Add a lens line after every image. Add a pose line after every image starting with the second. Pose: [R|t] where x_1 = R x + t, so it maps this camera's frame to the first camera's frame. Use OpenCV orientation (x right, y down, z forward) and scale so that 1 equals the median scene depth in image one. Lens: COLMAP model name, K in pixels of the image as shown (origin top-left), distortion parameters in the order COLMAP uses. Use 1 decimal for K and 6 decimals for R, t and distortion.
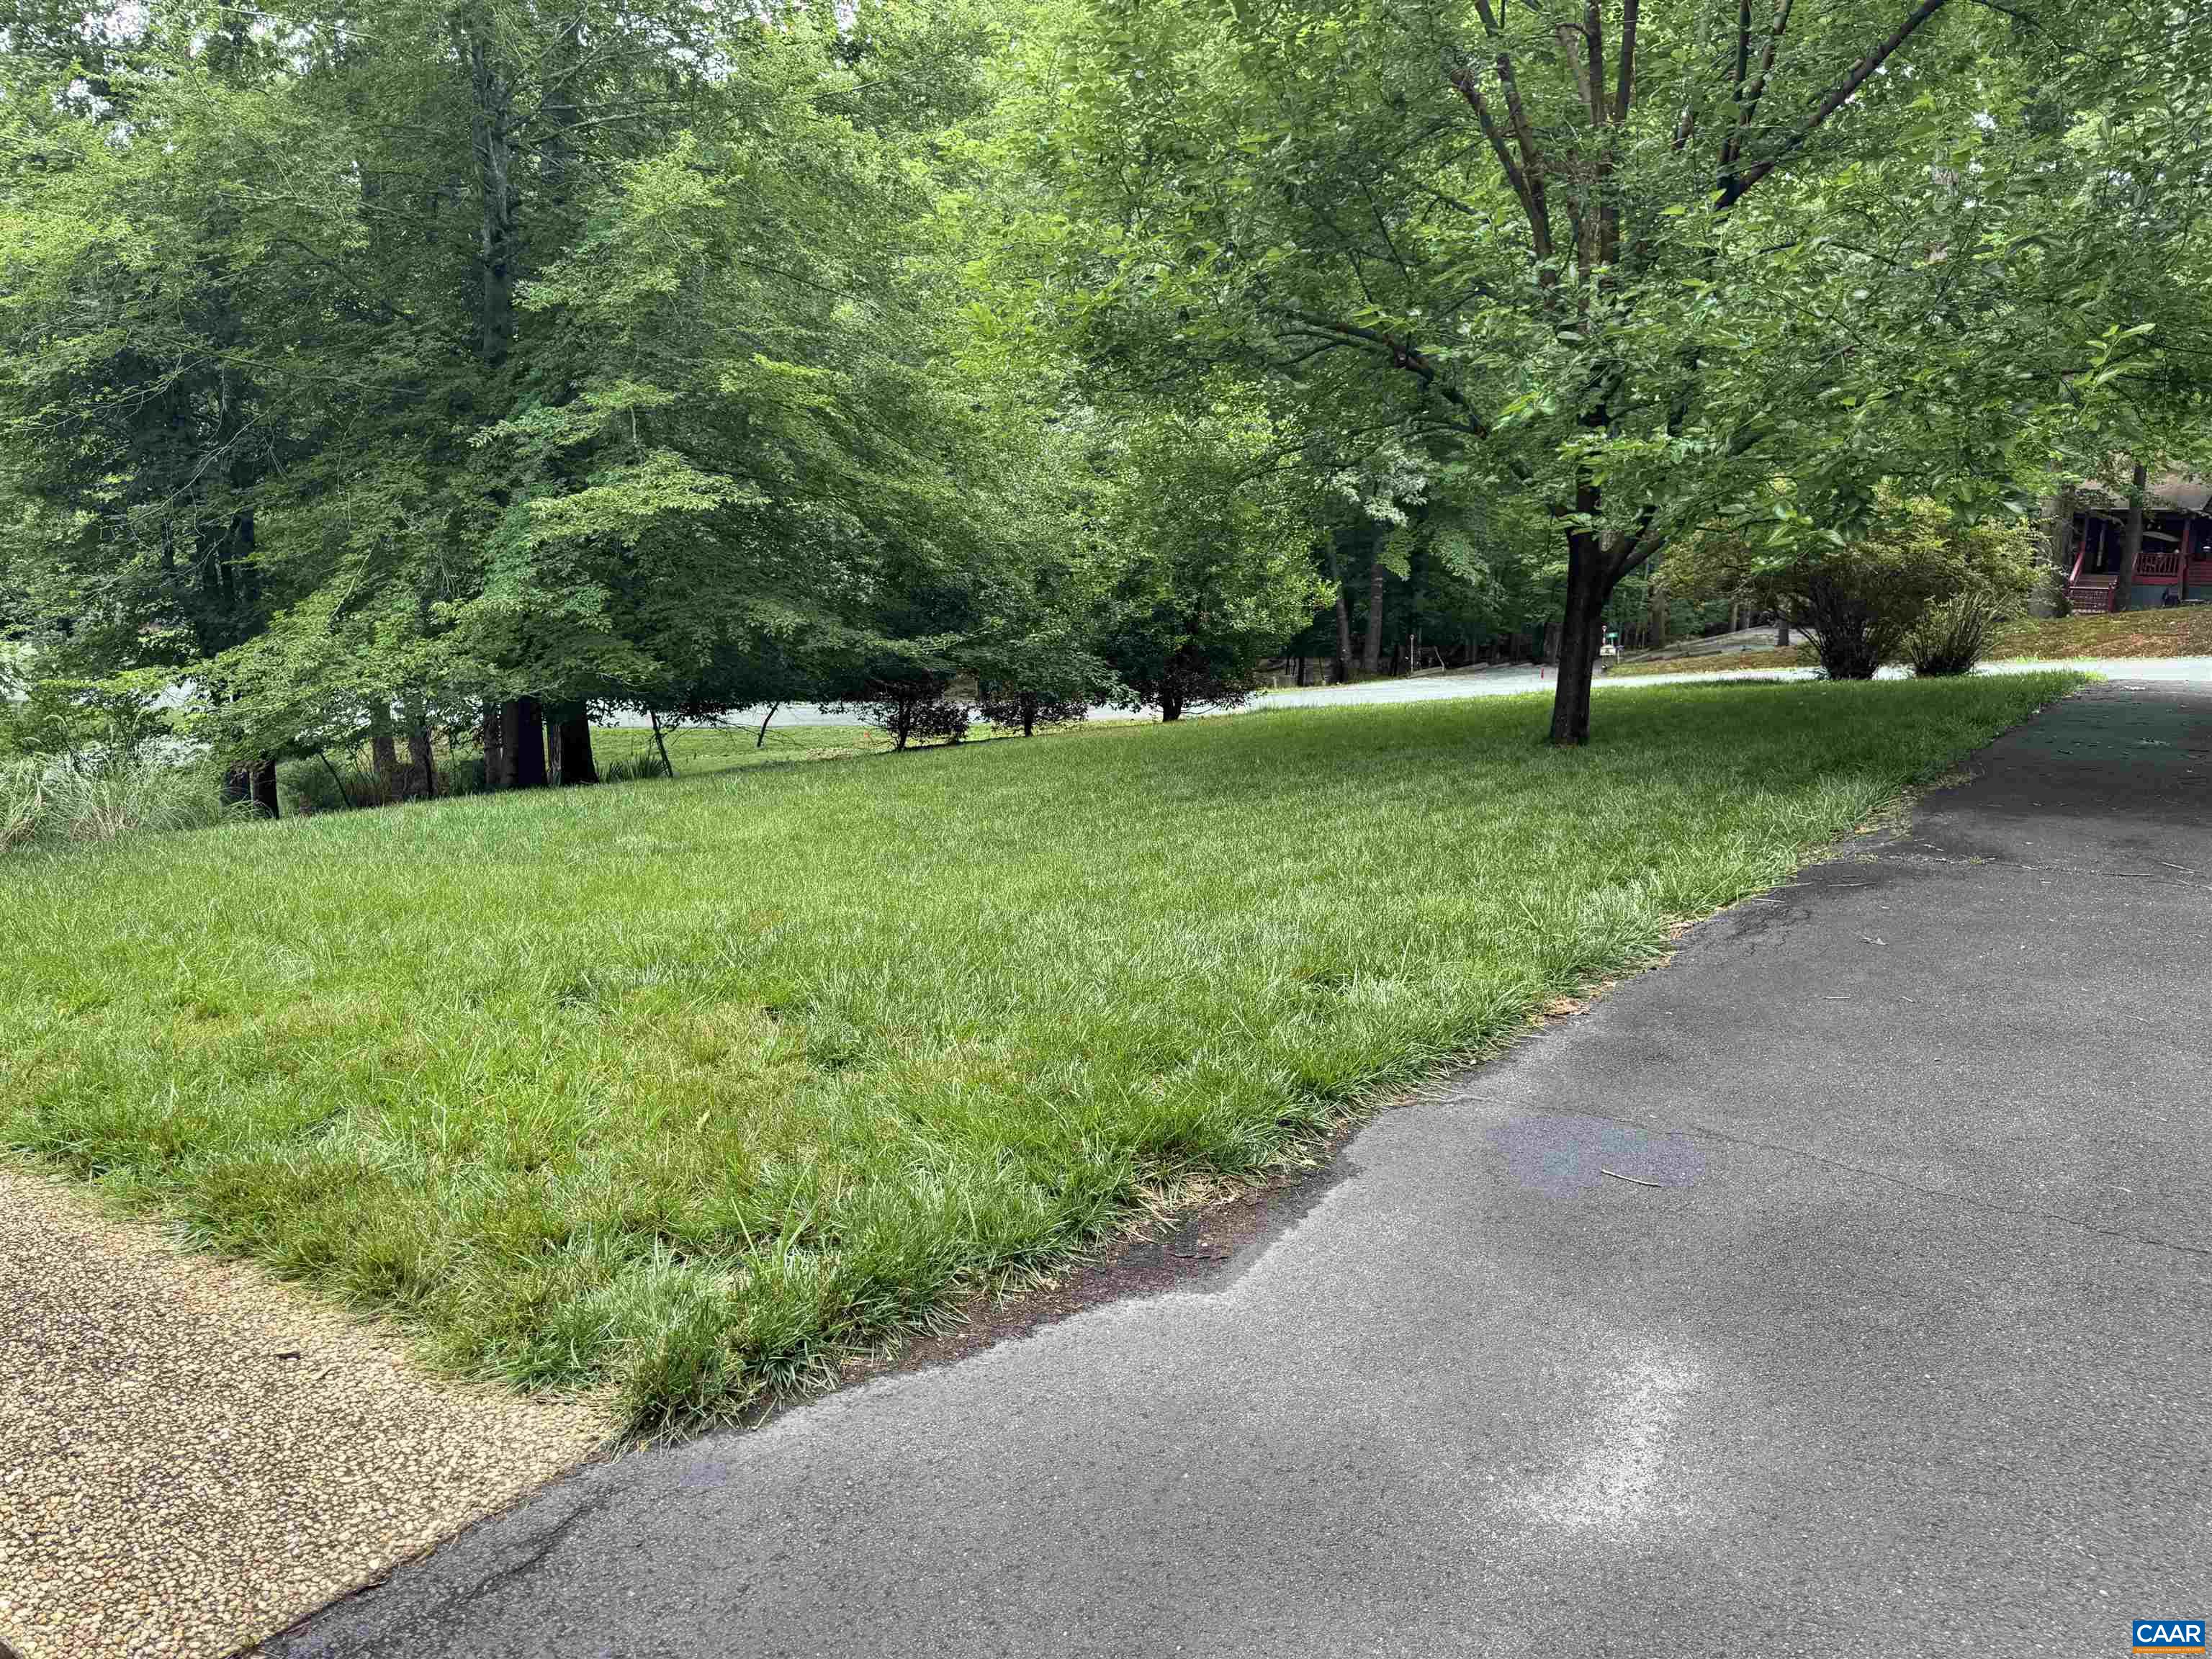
lens RADIAL K [[1589.0, 0, 1106.0], [0, 1589.0, 829.5], [0, 0, 1]] dist [0.077129, -0.113975]
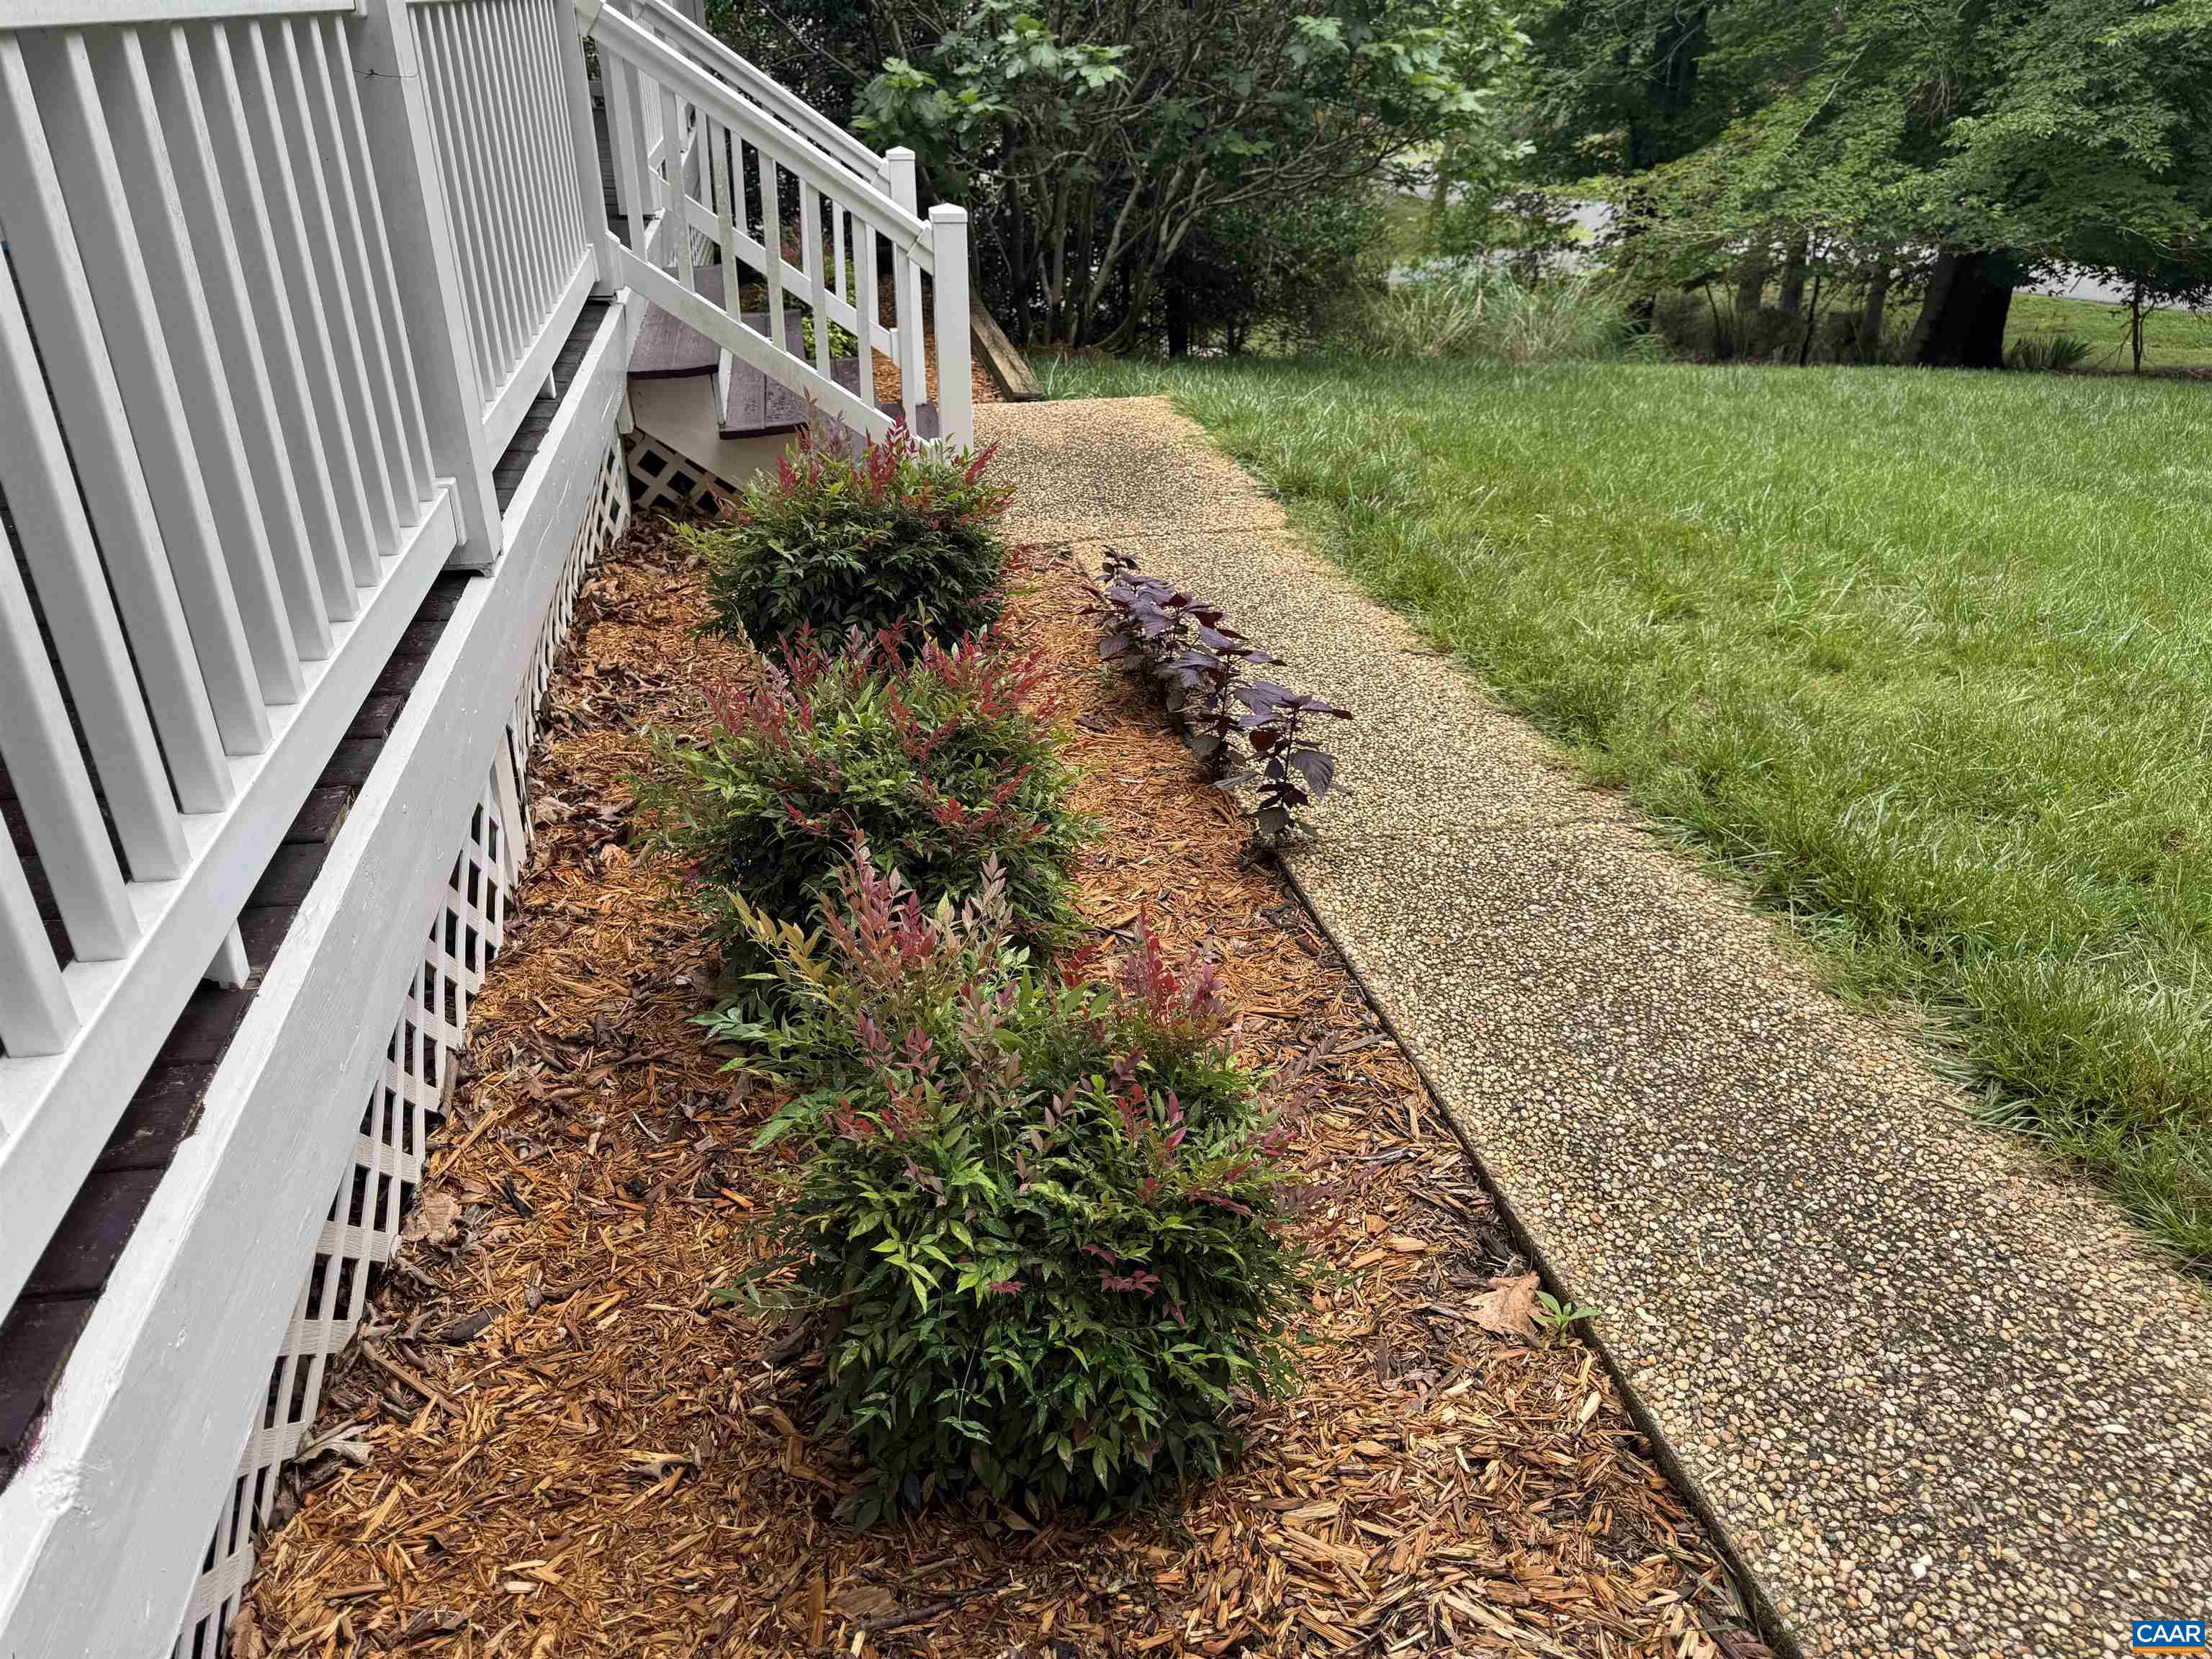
lens RADIAL K [[1554.0, 0, 1096.7], [0, 1554.0, 826.7], [0, 0, 1]] dist [0.089793, -0.076234]
pose [[0.715223, 0.337573, -0.611964, -0.094700], [-0.157358, 0.930914, 0.329602, -0.003047], [0.680951, -0.139442, 0.718931, 0.056541]]
